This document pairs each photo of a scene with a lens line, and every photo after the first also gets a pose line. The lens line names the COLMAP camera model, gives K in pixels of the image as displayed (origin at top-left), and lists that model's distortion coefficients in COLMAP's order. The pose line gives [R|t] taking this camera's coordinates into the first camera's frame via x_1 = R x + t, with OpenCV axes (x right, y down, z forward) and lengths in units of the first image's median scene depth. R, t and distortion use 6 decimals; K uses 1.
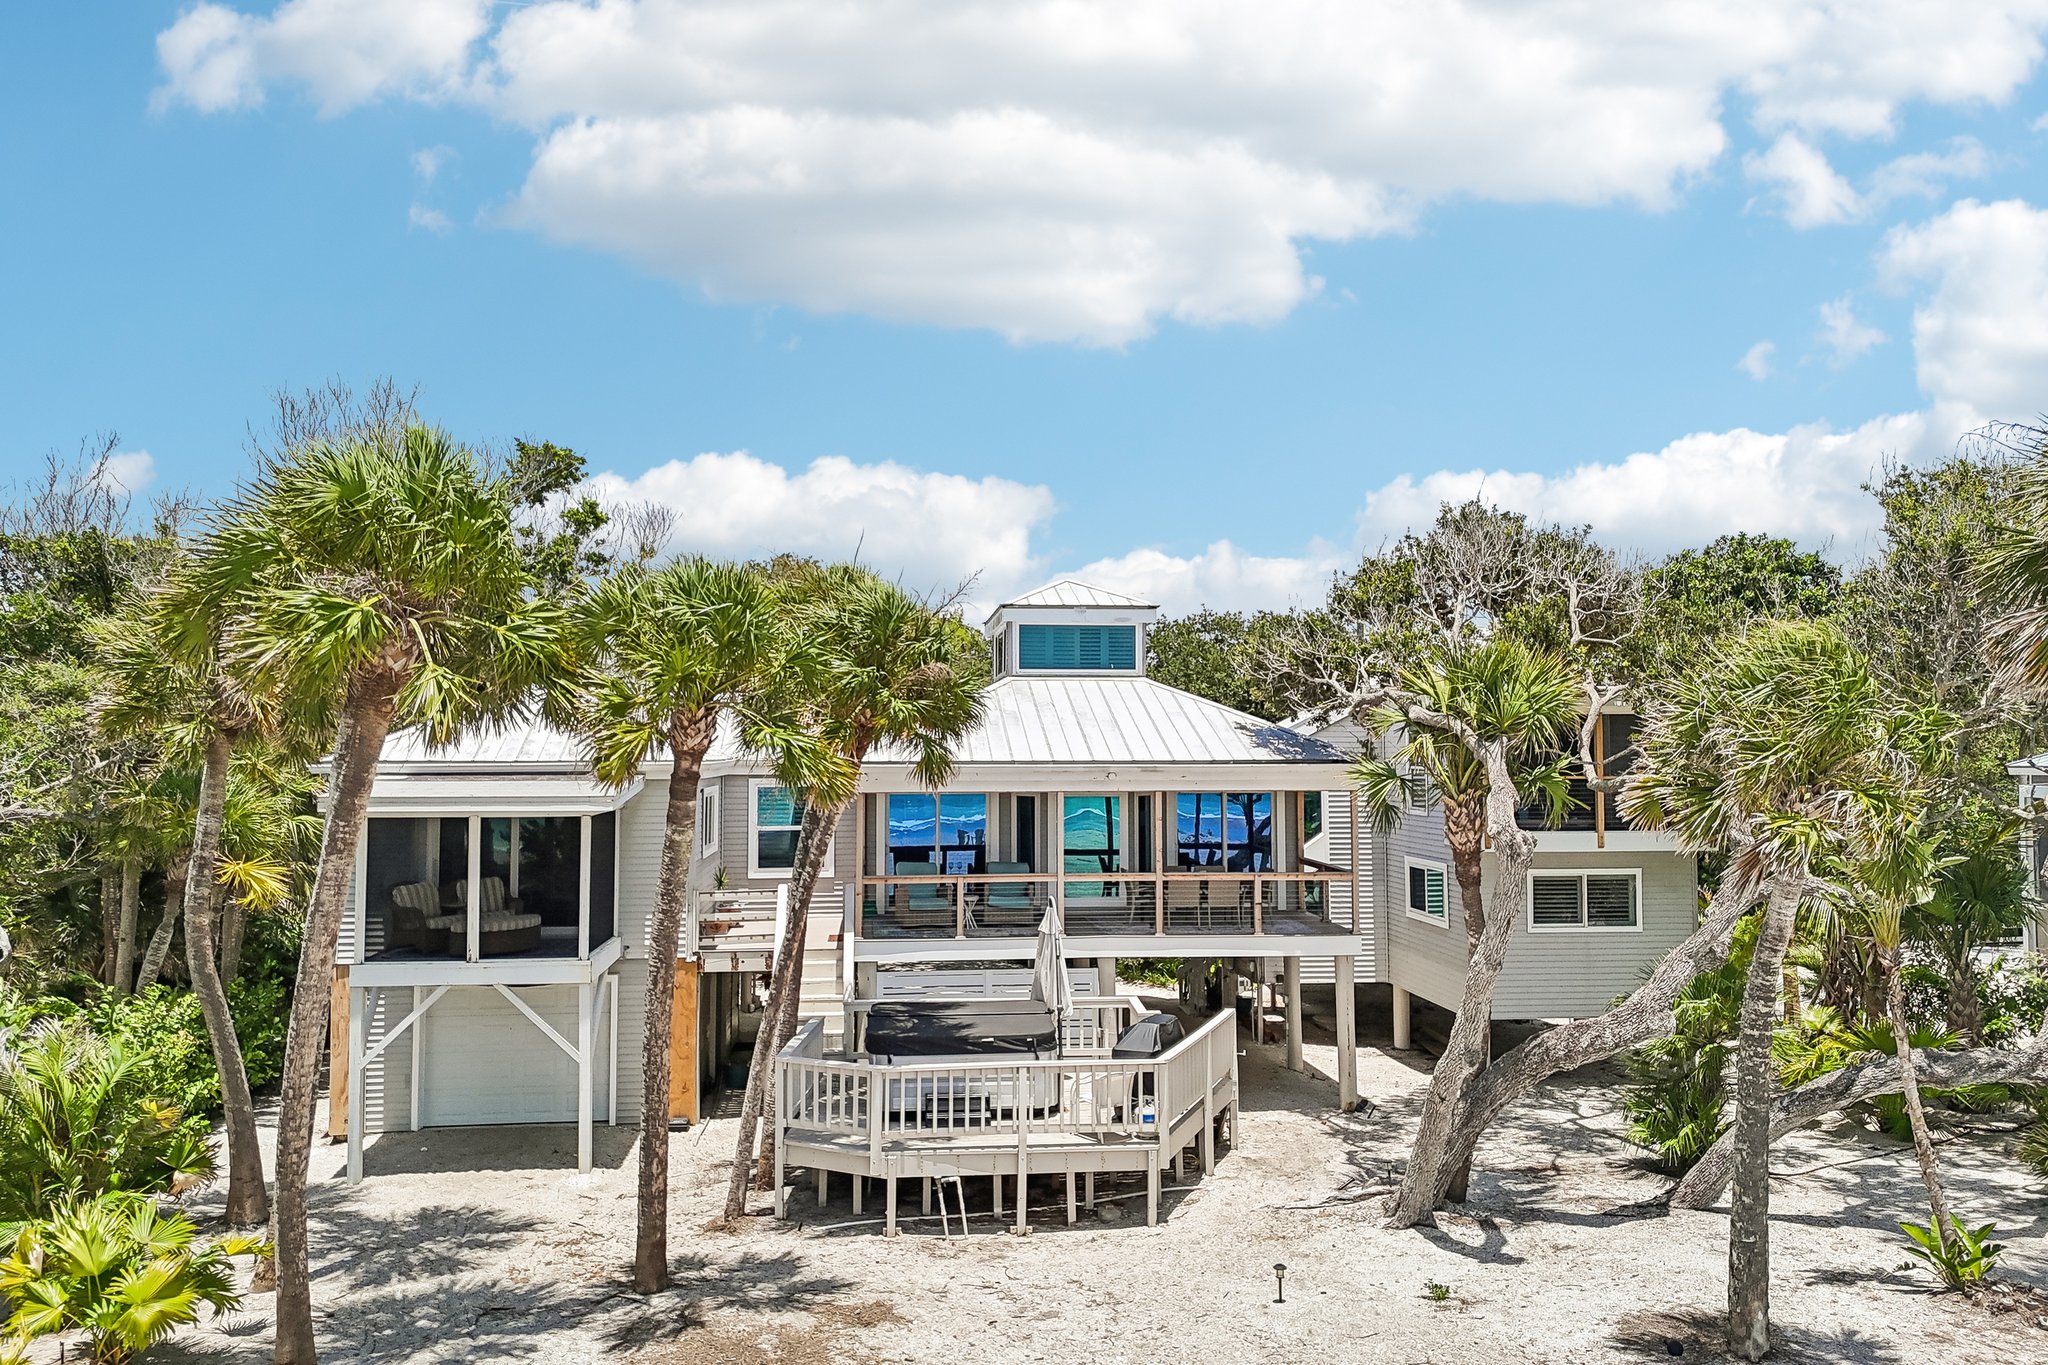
lens RADIAL K [[1540.3, 0, 1029.2], [0, 1540.3, 634.4], [0, 0, 1]] dist [0.072207, -0.064138]
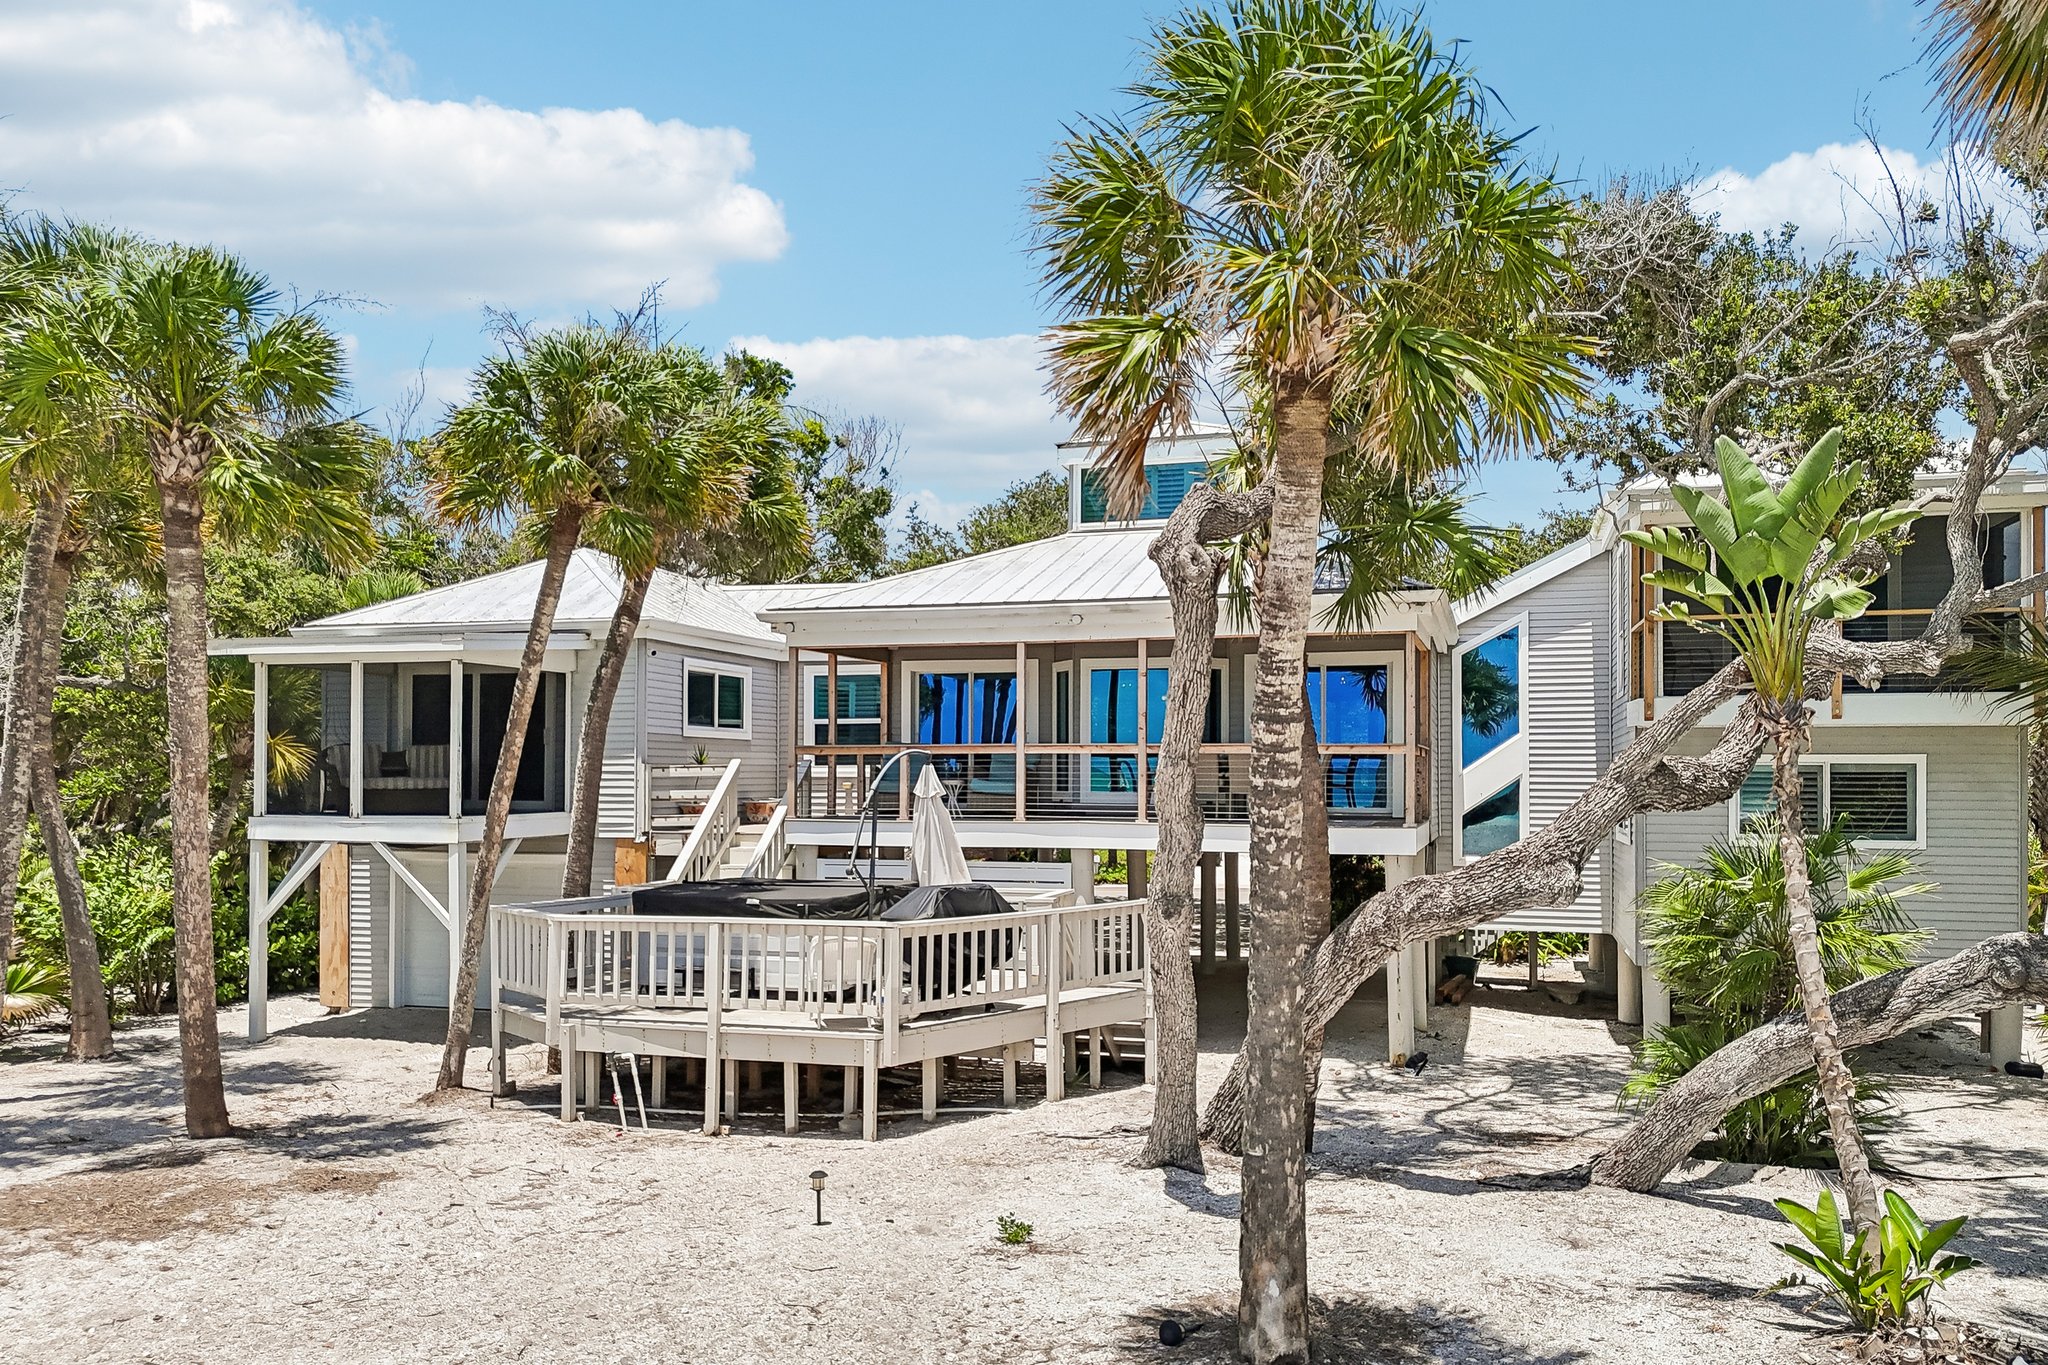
lens RADIAL K [[1557.4, 0, 1030.9], [0, 1557.4, 721.4], [0, 0, 1]] dist [0.087101, -0.082887]
pose [[0.922266, -0.010231, -0.386421, 0.447341], [0.022752, 0.999353, 0.027844, 0.160374], [0.385886, -0.034471, 0.921902, 0.341596]]
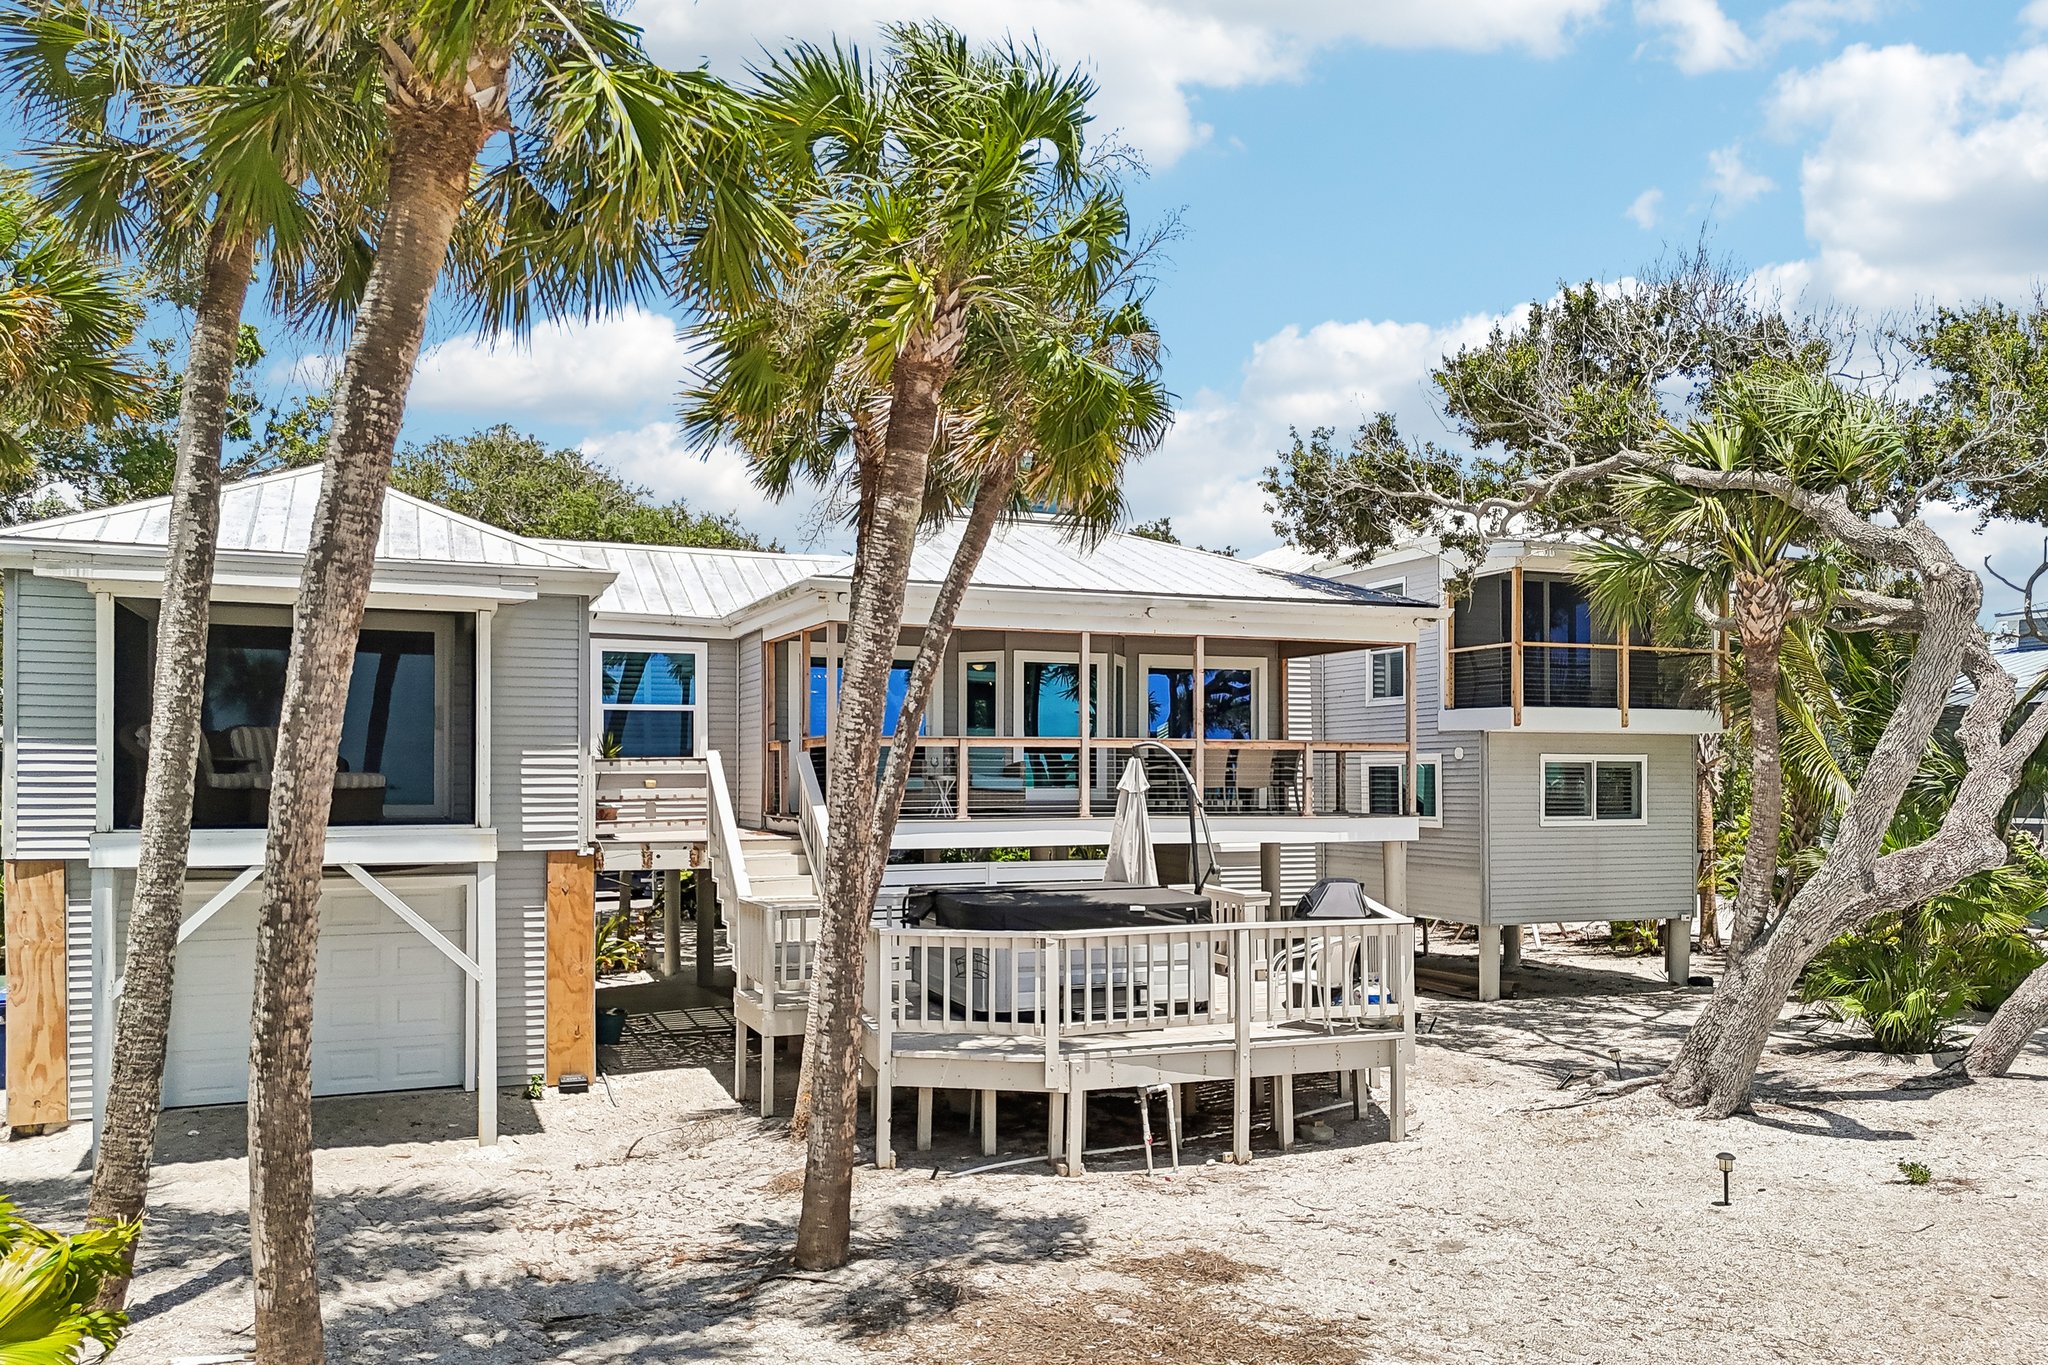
lens RADIAL K [[1557.4, 0, 1030.9], [0, 1557.4, 721.4], [0, 0, 1]] dist [0.087101, -0.082887]
pose [[0.957608, 0.011911, 0.287829, -0.304353], [-0.020872, 0.999388, 0.028083, 0.166639], [-0.287318, -0.032900, 0.957270, 0.348238]]
